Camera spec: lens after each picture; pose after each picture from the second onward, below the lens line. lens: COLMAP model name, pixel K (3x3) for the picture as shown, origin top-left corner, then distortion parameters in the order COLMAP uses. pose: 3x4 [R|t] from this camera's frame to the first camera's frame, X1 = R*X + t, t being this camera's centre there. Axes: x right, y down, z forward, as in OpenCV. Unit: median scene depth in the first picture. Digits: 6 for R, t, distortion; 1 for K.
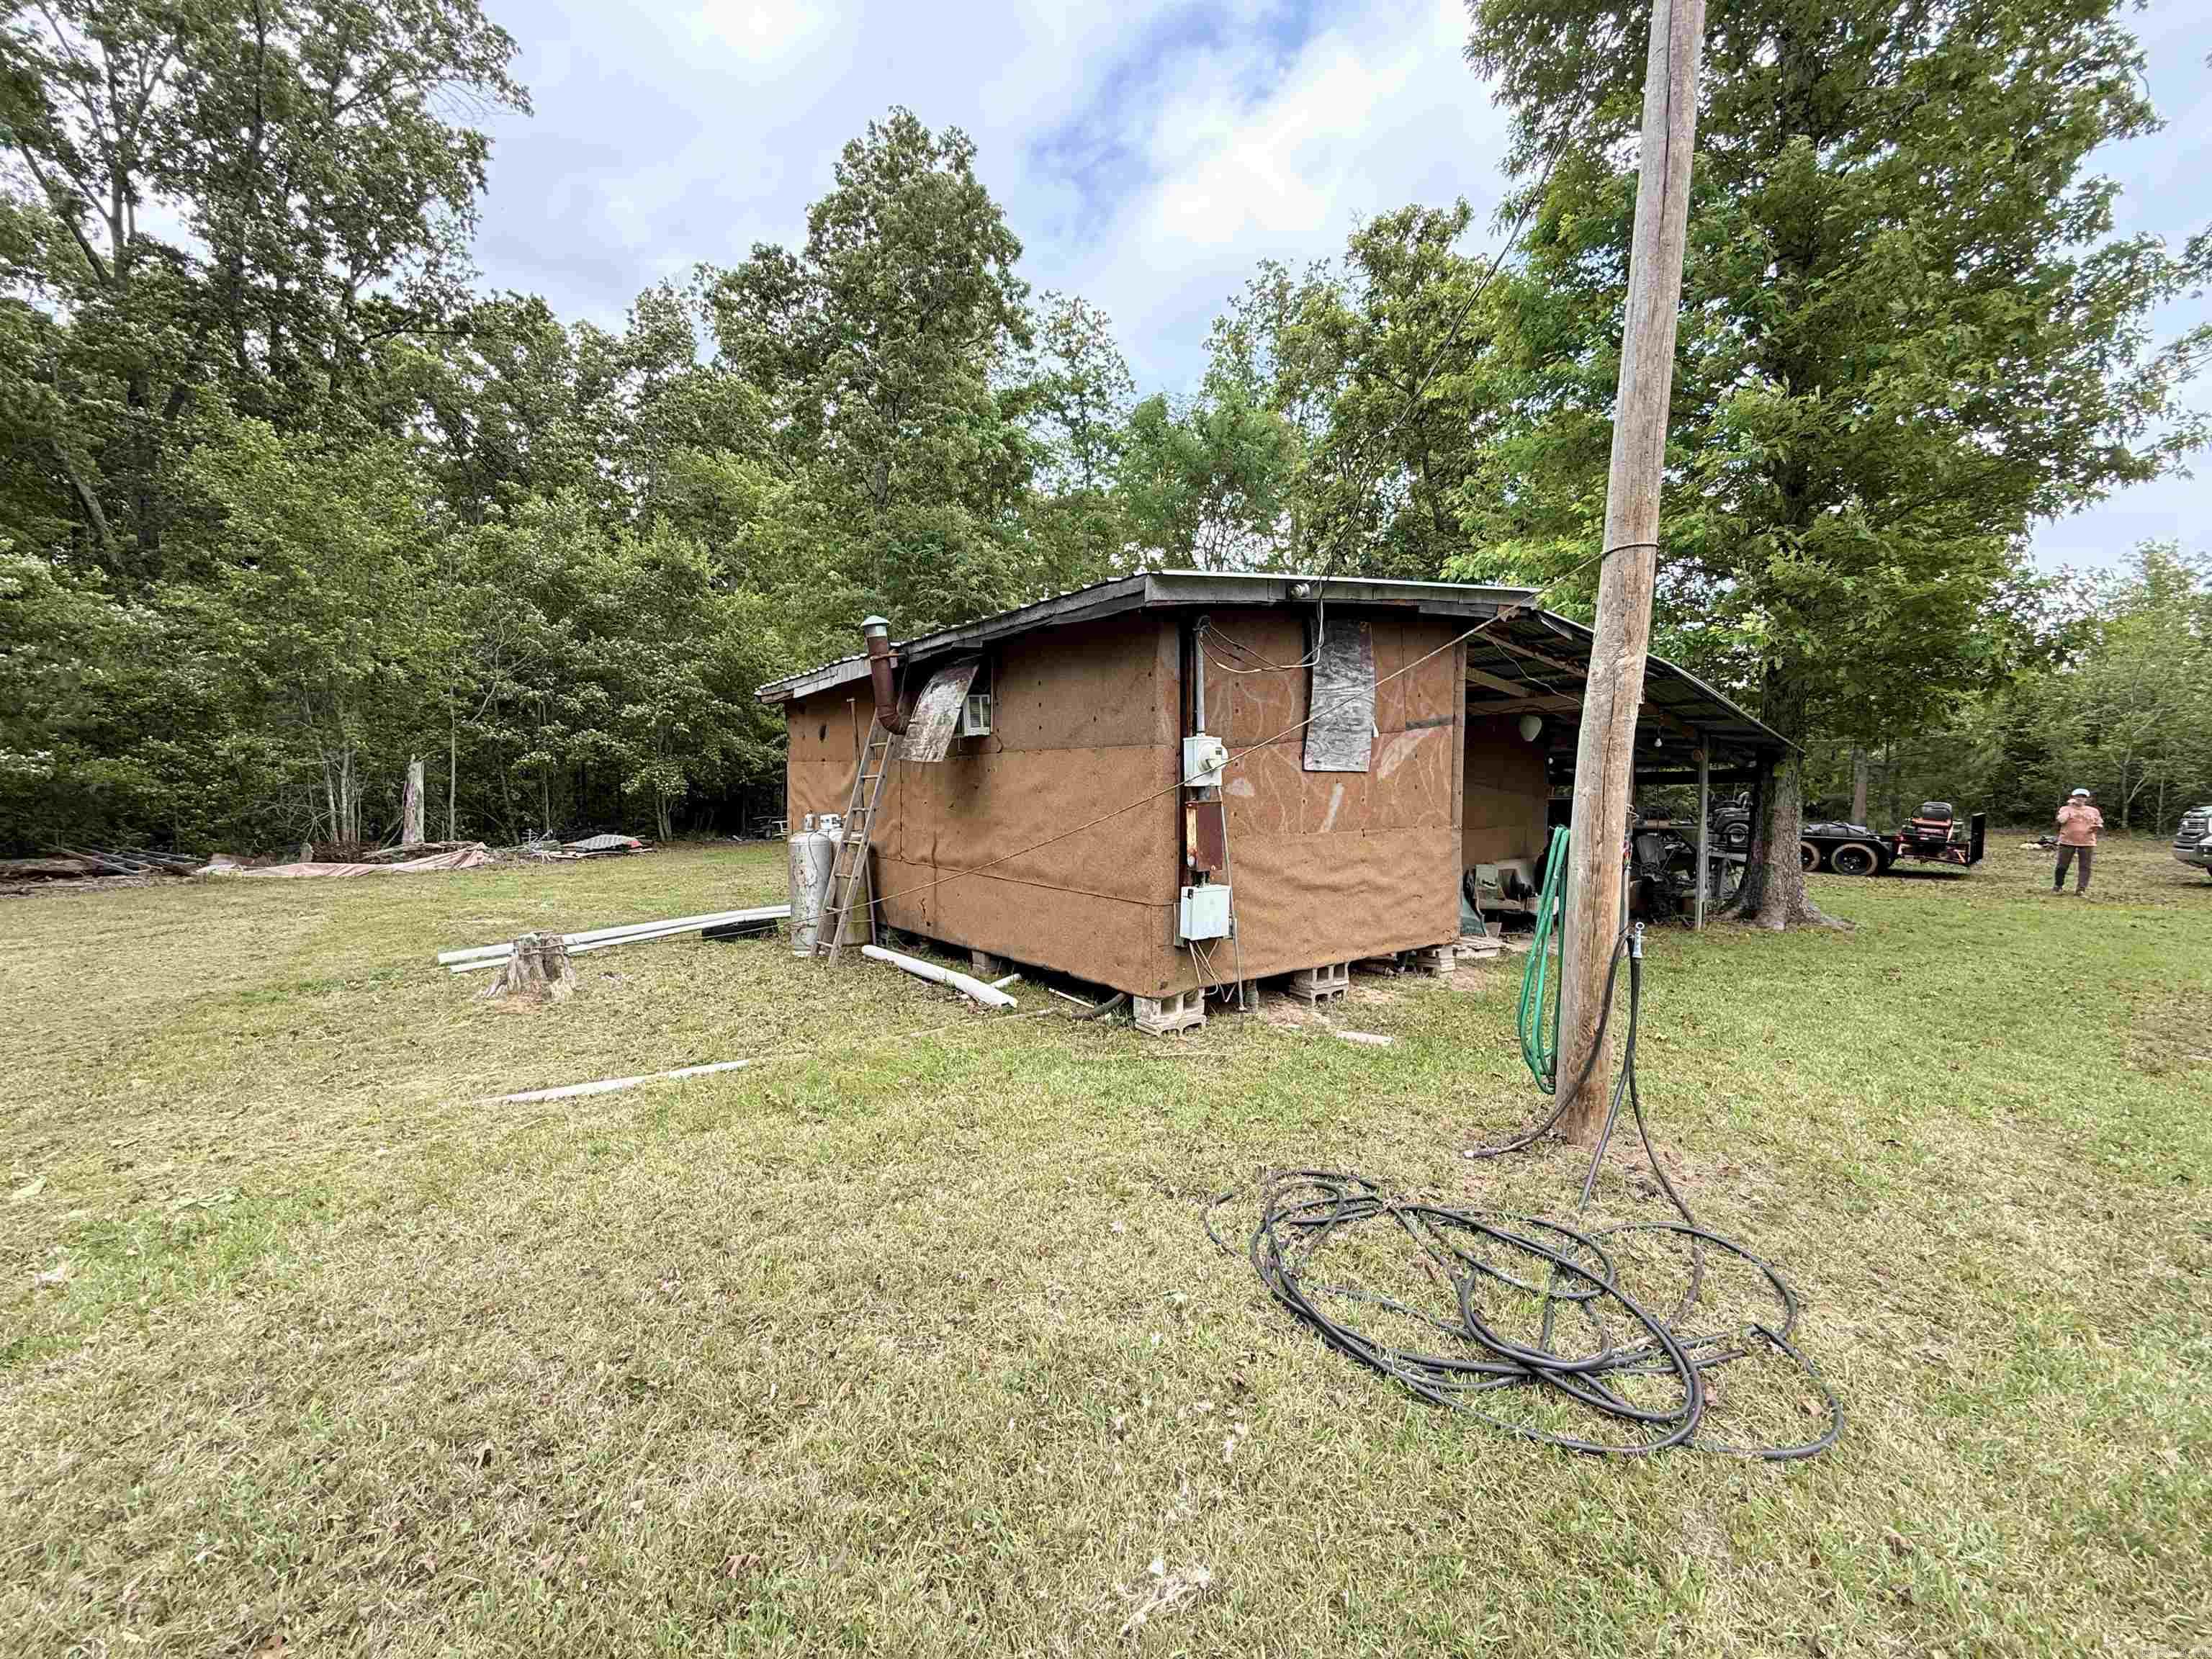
lens RADIAL K [[880.2, 0, 1106.2], [0, 880.2, 831.0], [0, 0, 1]] dist [0.000902, -0.000579]
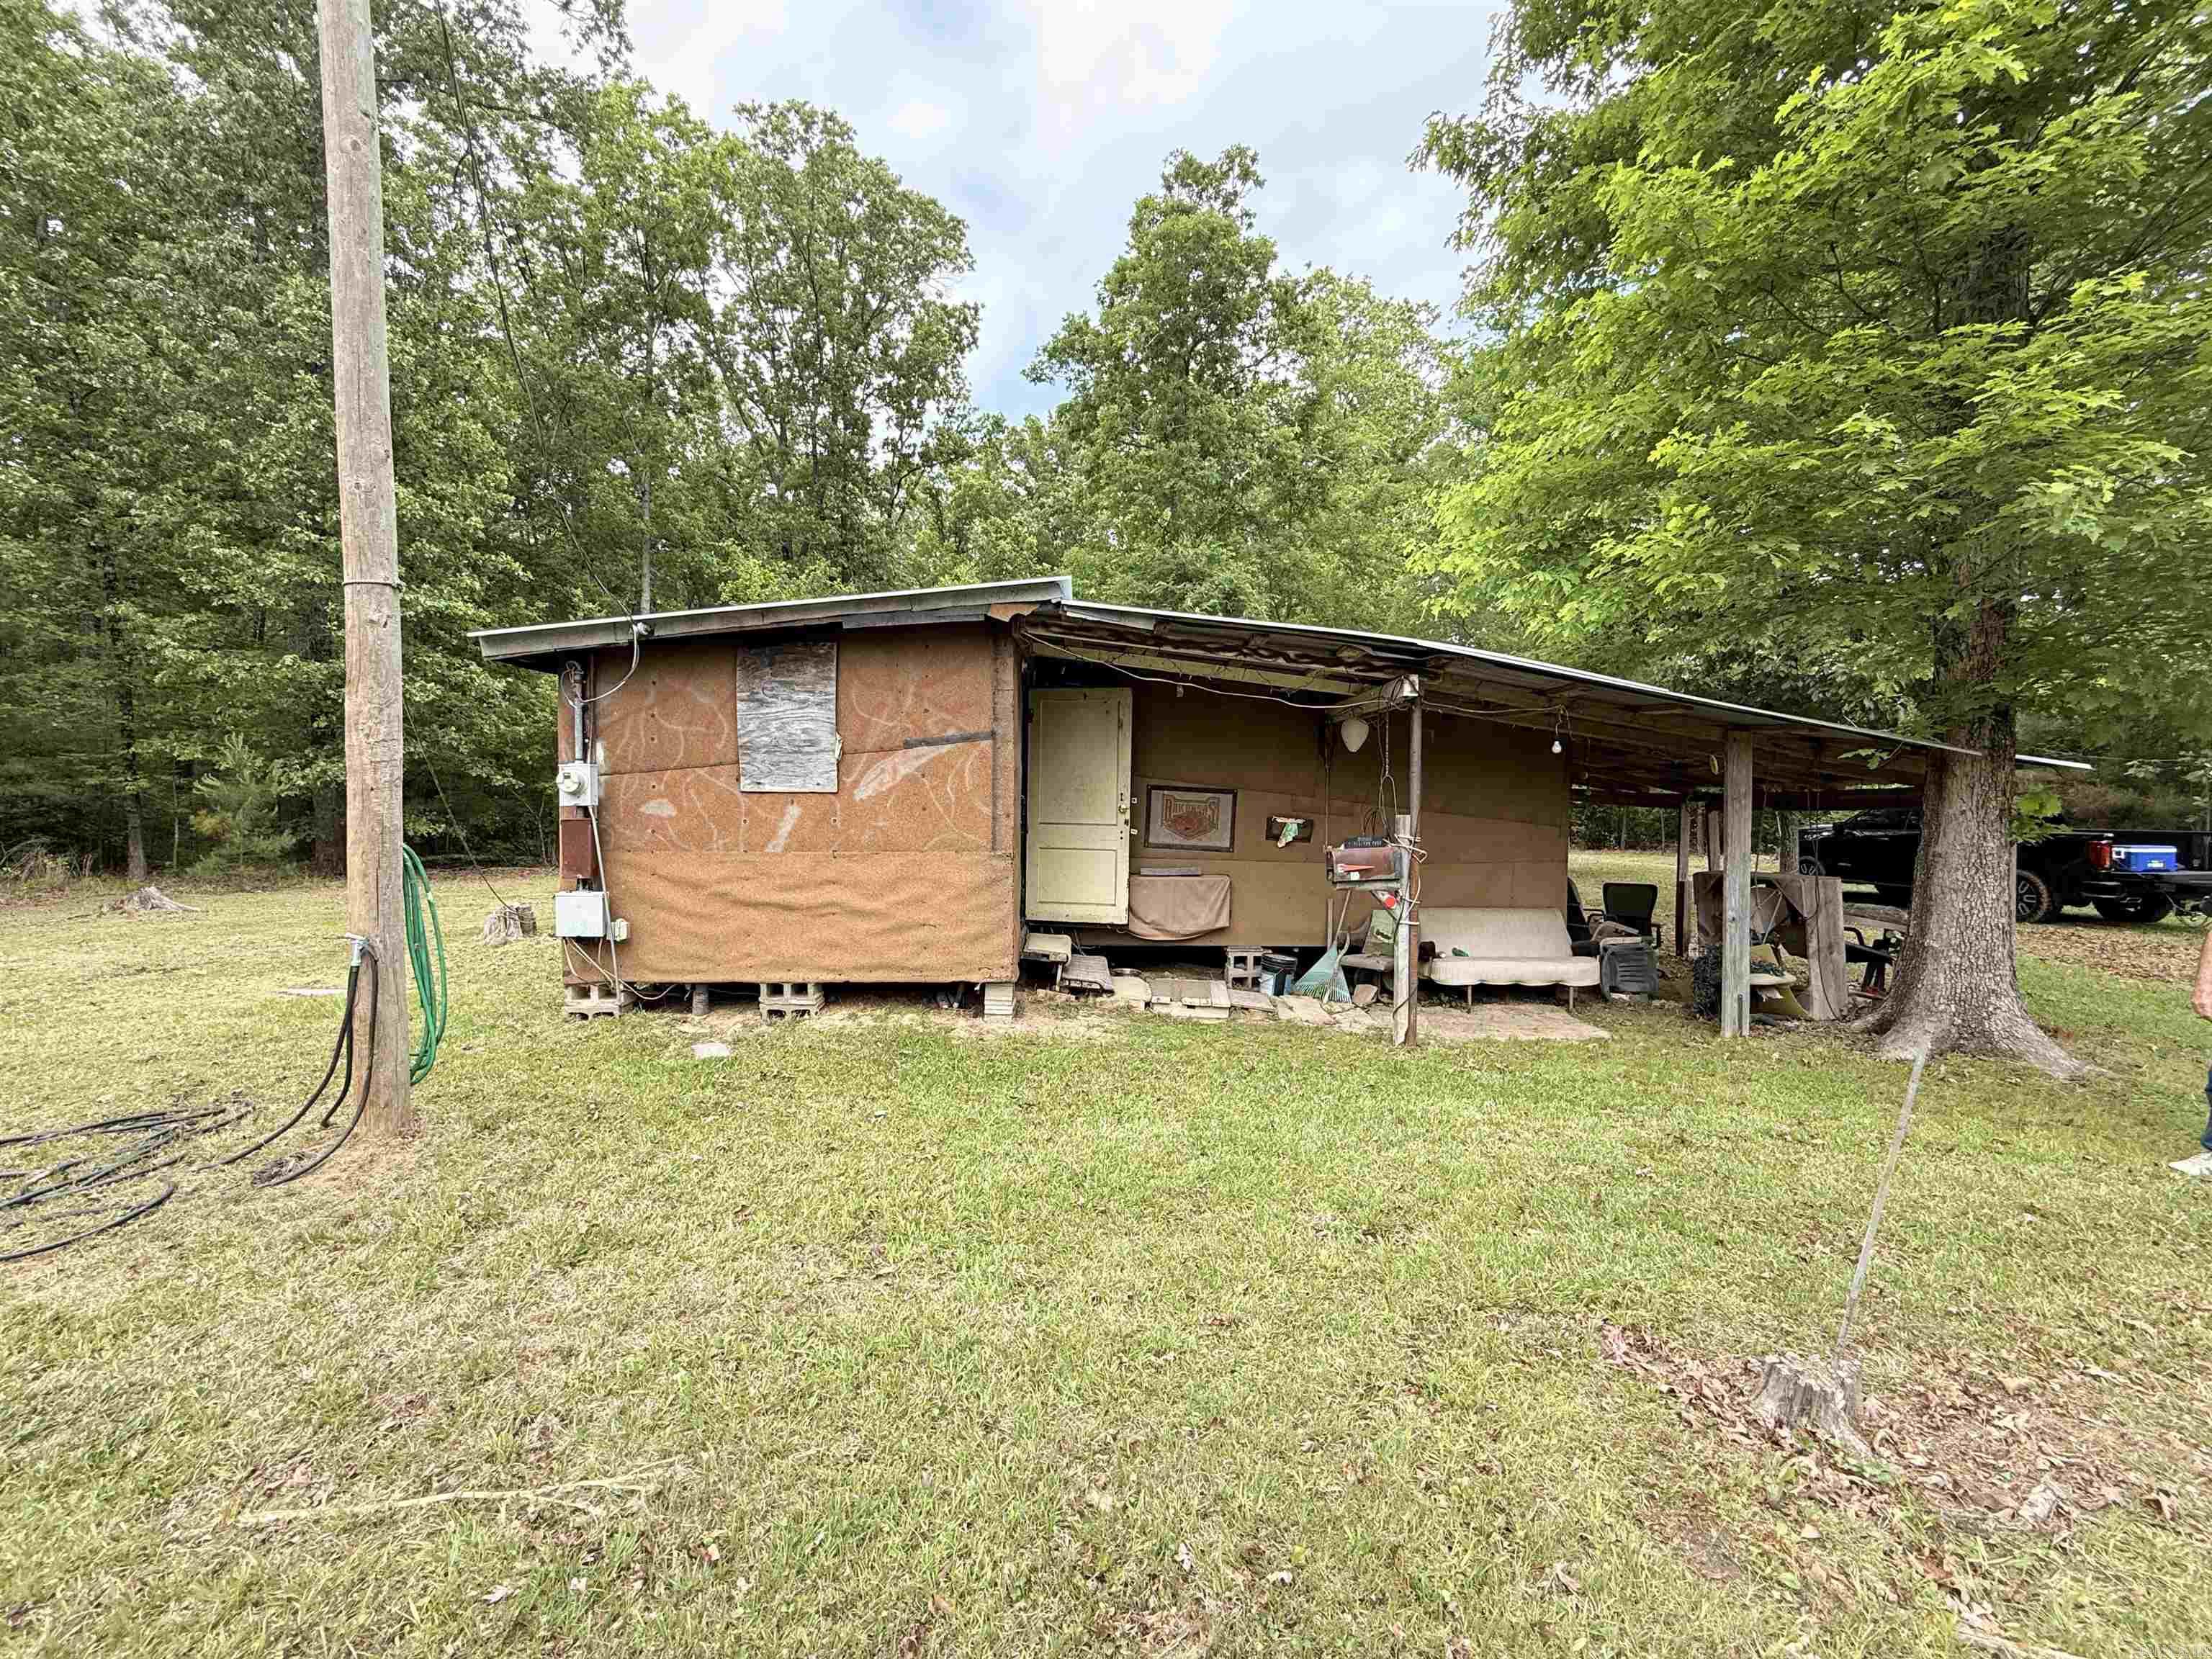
lens RADIAL K [[880.2, 0, 1106.2], [0, 880.2, 827.9], [0, 0, 1]] dist [0.000902, -0.000579]
pose [[0.818543, 0.022102, -0.574020, 1.125661], [-0.035025, 0.999321, -0.011467, -0.027323], [0.573376, 0.029491, 0.818761, 0.371058]]
